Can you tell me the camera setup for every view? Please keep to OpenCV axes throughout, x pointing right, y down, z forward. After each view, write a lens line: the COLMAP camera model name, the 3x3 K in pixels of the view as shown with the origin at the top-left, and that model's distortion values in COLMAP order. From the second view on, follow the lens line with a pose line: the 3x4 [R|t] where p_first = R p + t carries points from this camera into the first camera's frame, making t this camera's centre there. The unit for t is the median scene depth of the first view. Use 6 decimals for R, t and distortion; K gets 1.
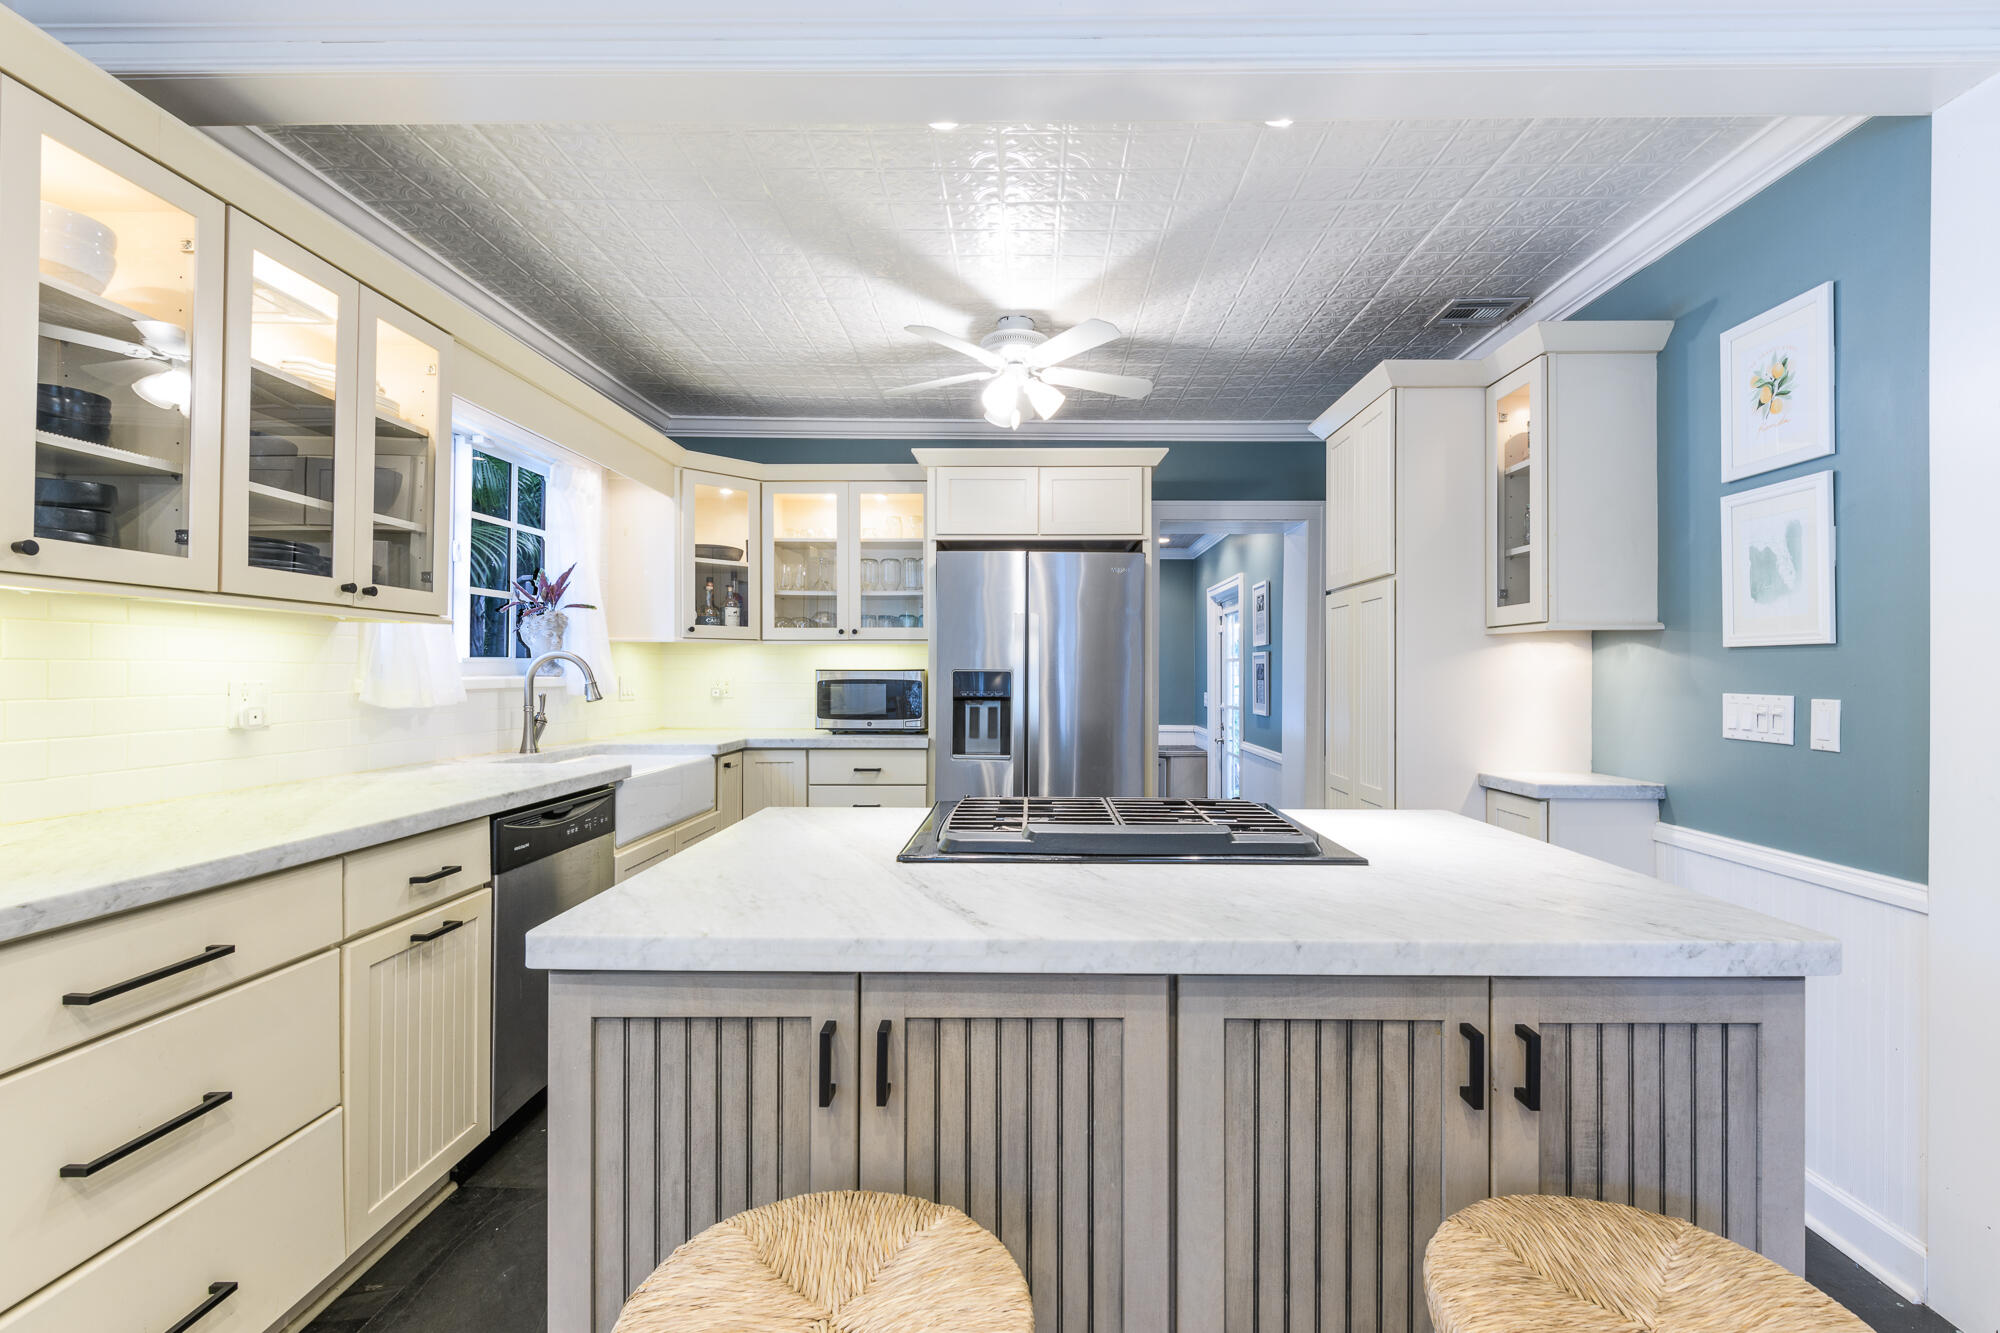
lens RADIAL K [[879.7, 0, 1013.5], [0, 879.7, 672.5], [0, 0, 1]] dist [-0.008196, -0.000223]
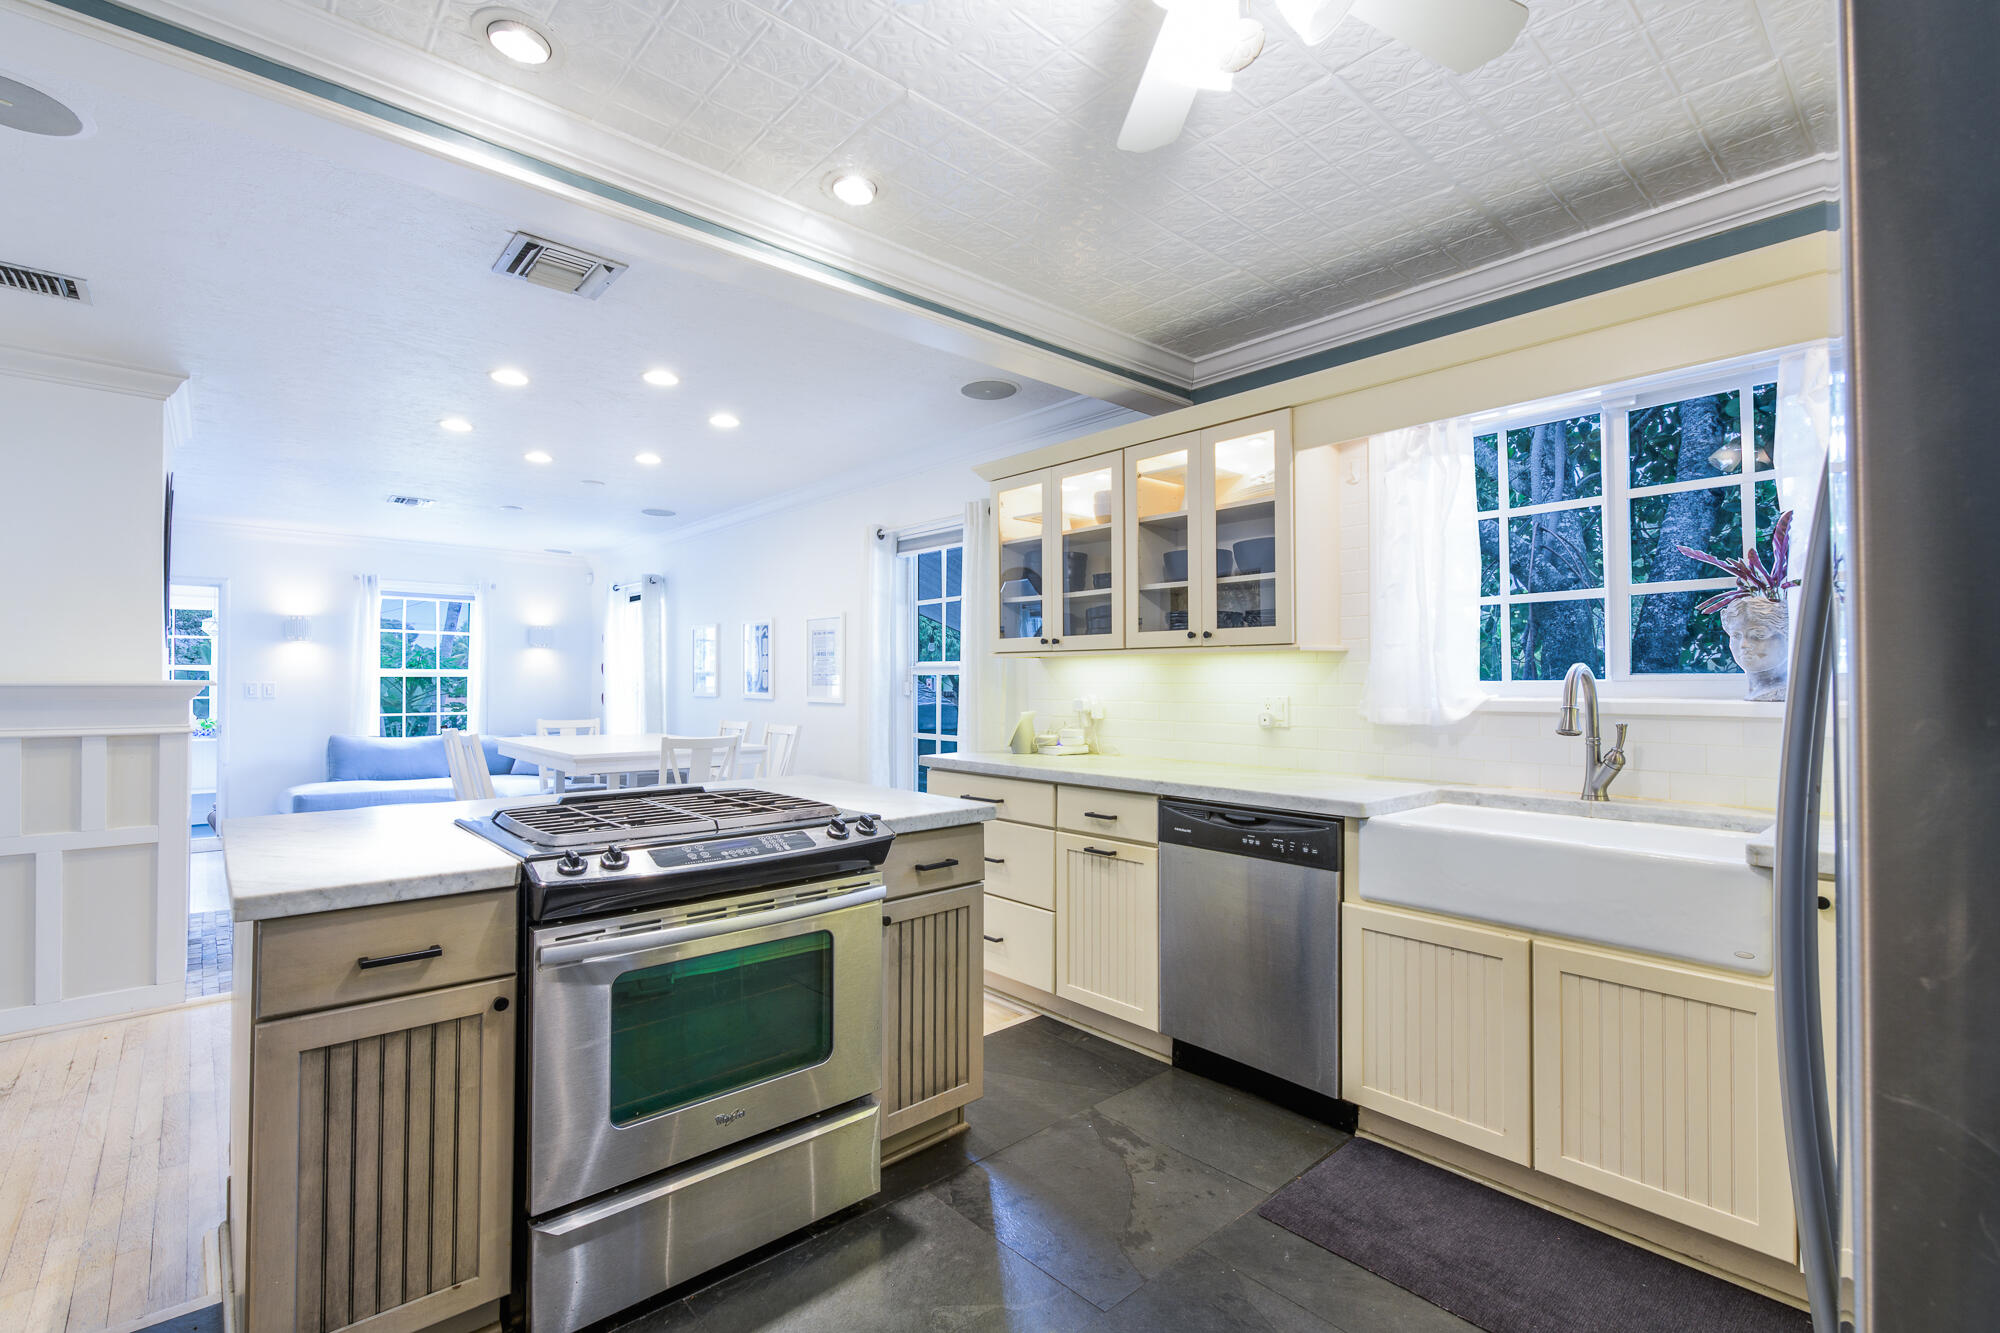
lens RADIAL K [[916.5, 0, 1000.0], [0, 916.5, 666.5], [0, 0, 1]] dist [0.004947, -0.001042]
pose [[-0.734210, -0.018313, -0.678675, 0.373637], [-0.005506, 0.999764, -0.021020, -0.003994], [0.678900, -0.011696, -0.734138, 1.270652]]
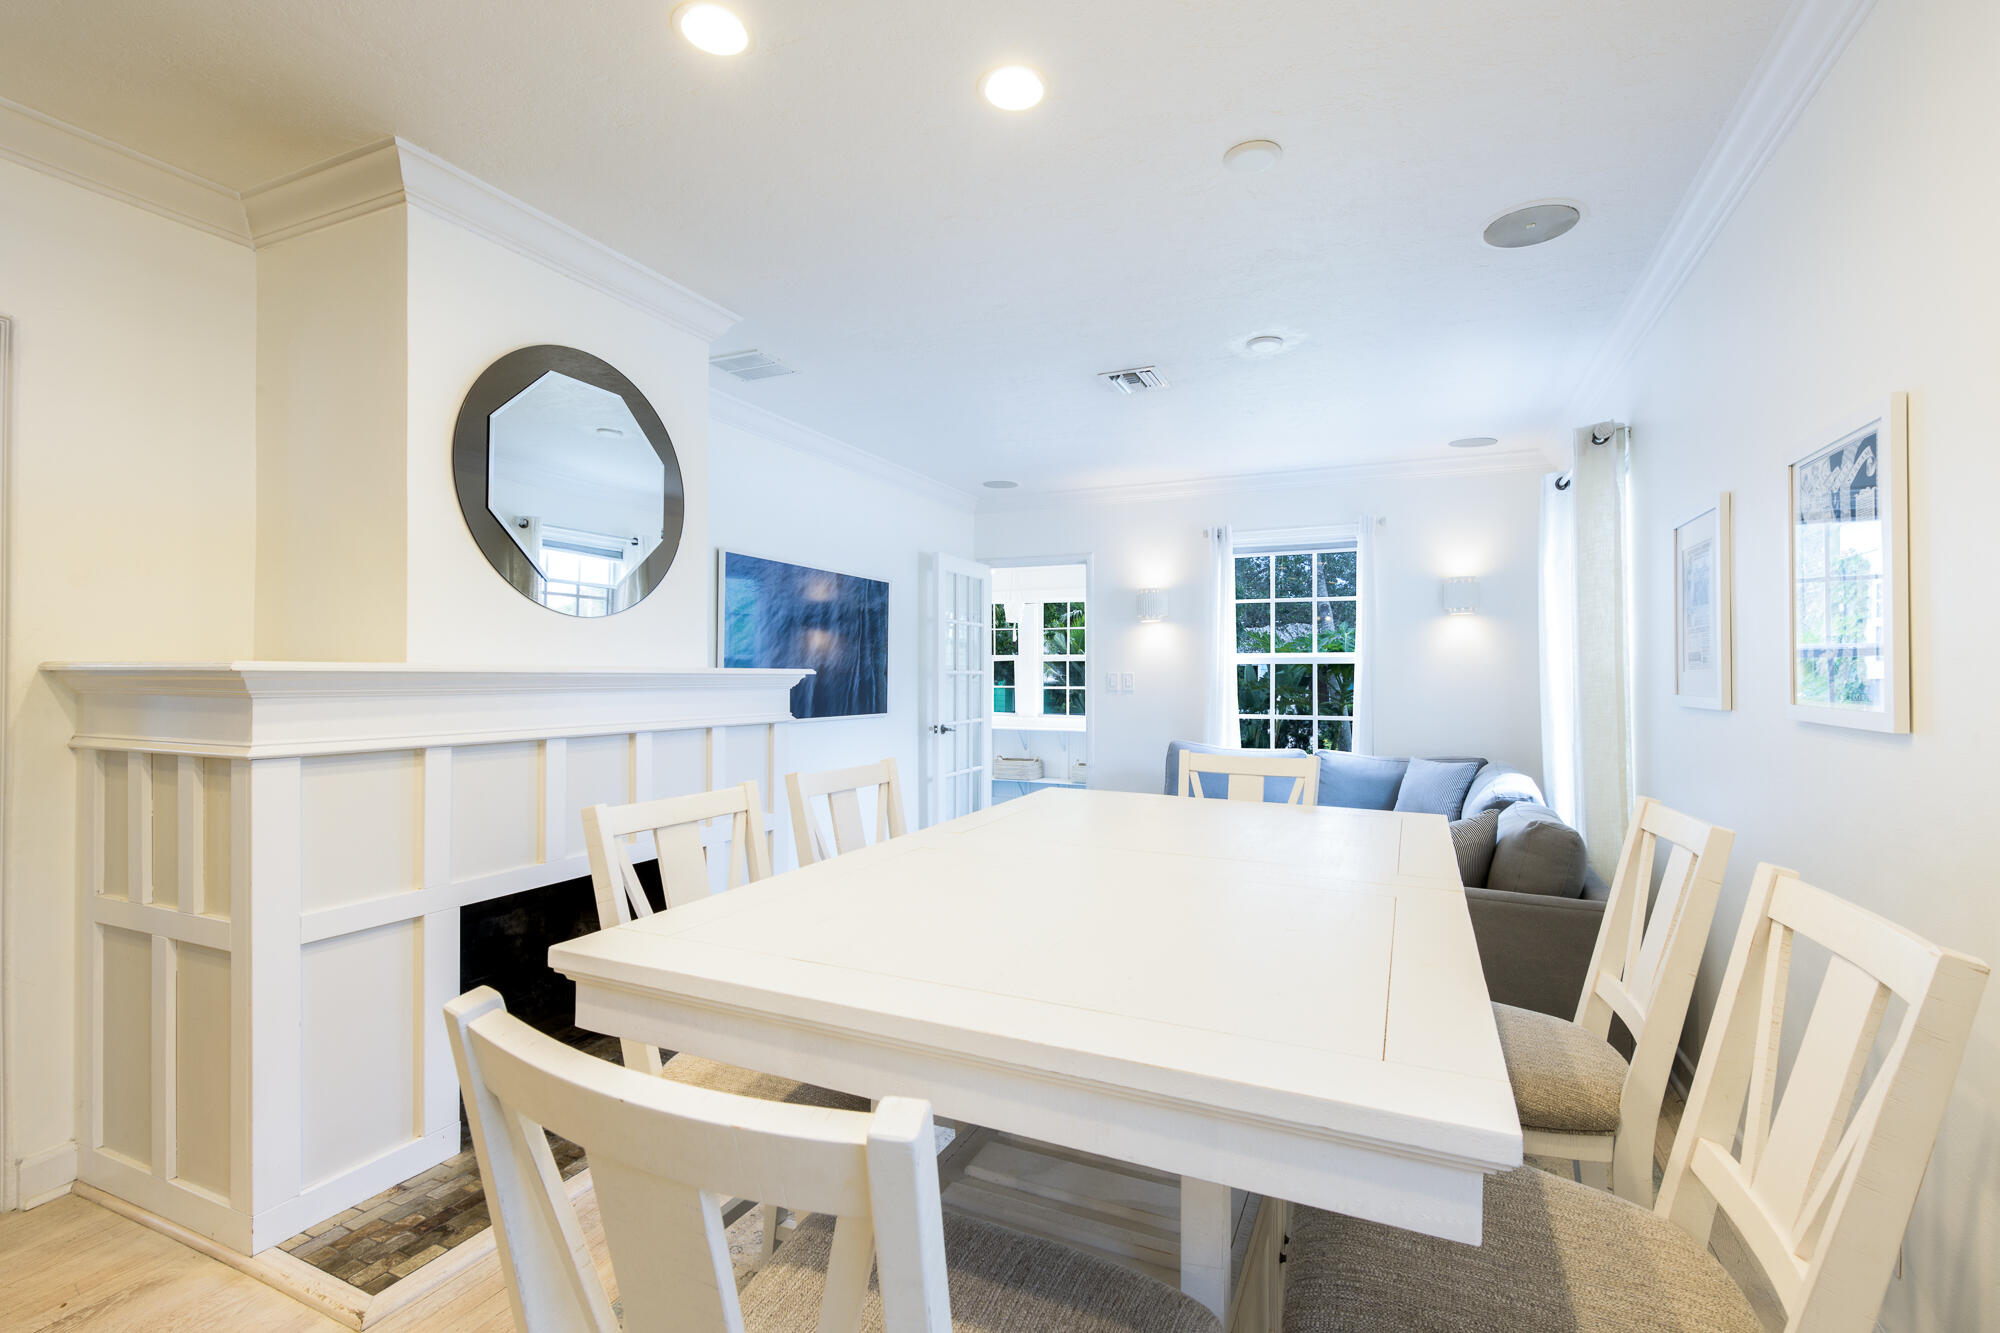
lens RADIAL K [[876.7, 0, 1024.6], [0, 876.7, 669.0], [0, 0, 1]] dist [0.000365, -0.000267]
pose [[-0.919149, -0.003213, 0.393898, -0.382301], [-0.005484, 0.999974, -0.004640, -0.000065], [-0.393872, -0.006425, -0.919143, 0.064518]]
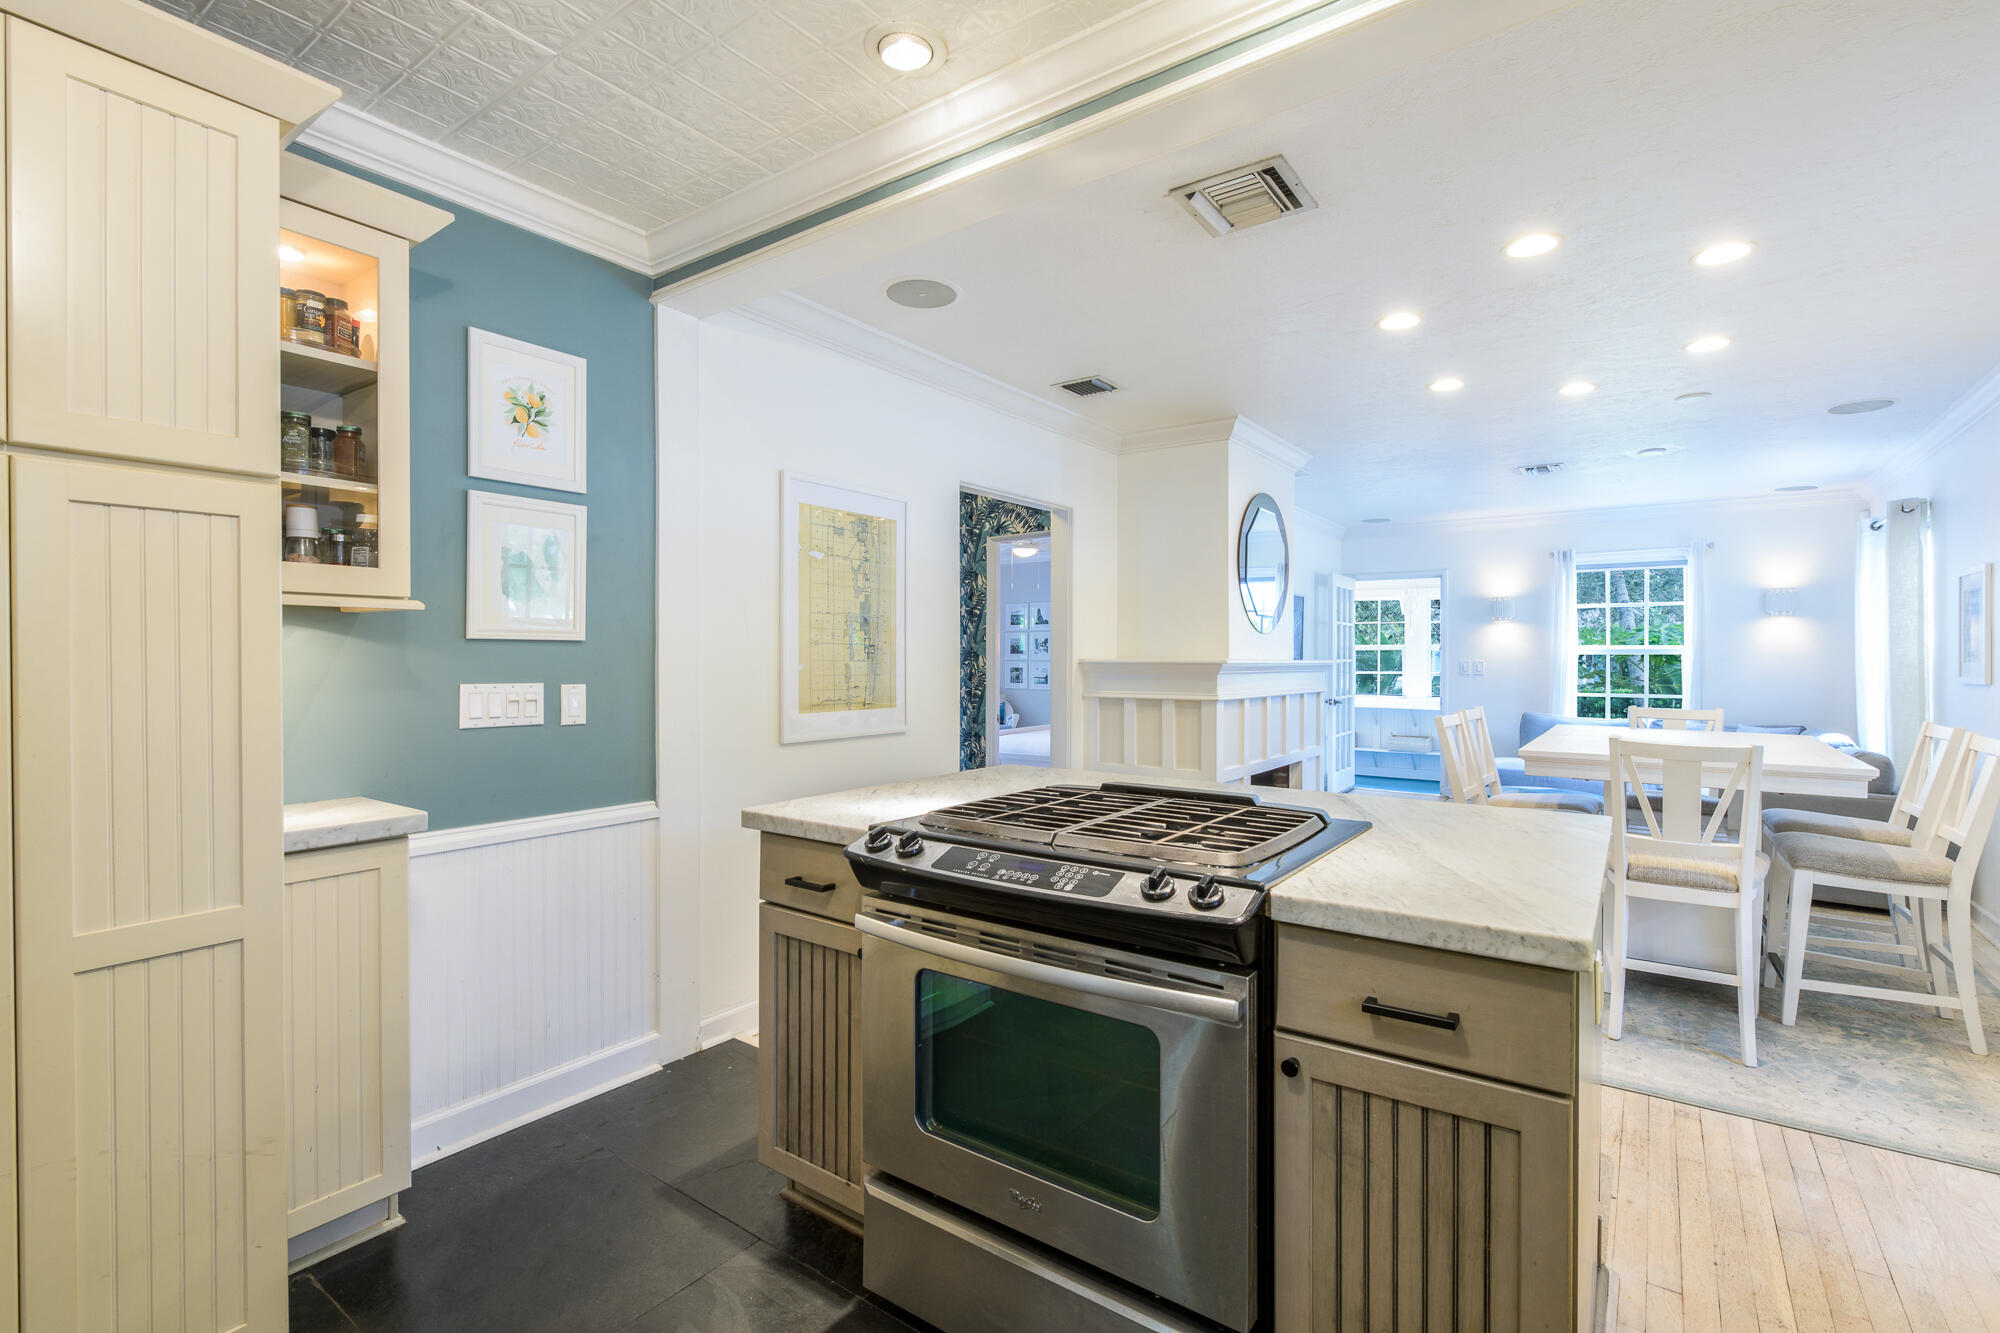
lens RADIAL K [[886.1, 0, 1000.2], [0, 886.1, 661.9], [0, 0, 1]] dist [0.013698, -0.009574]
pose [[-0.813155, -0.007272, 0.582001, -0.207528], [-0.004347, 0.999970, 0.006422, -0.008266], [-0.582030, 0.002692, -0.813163, 1.079868]]
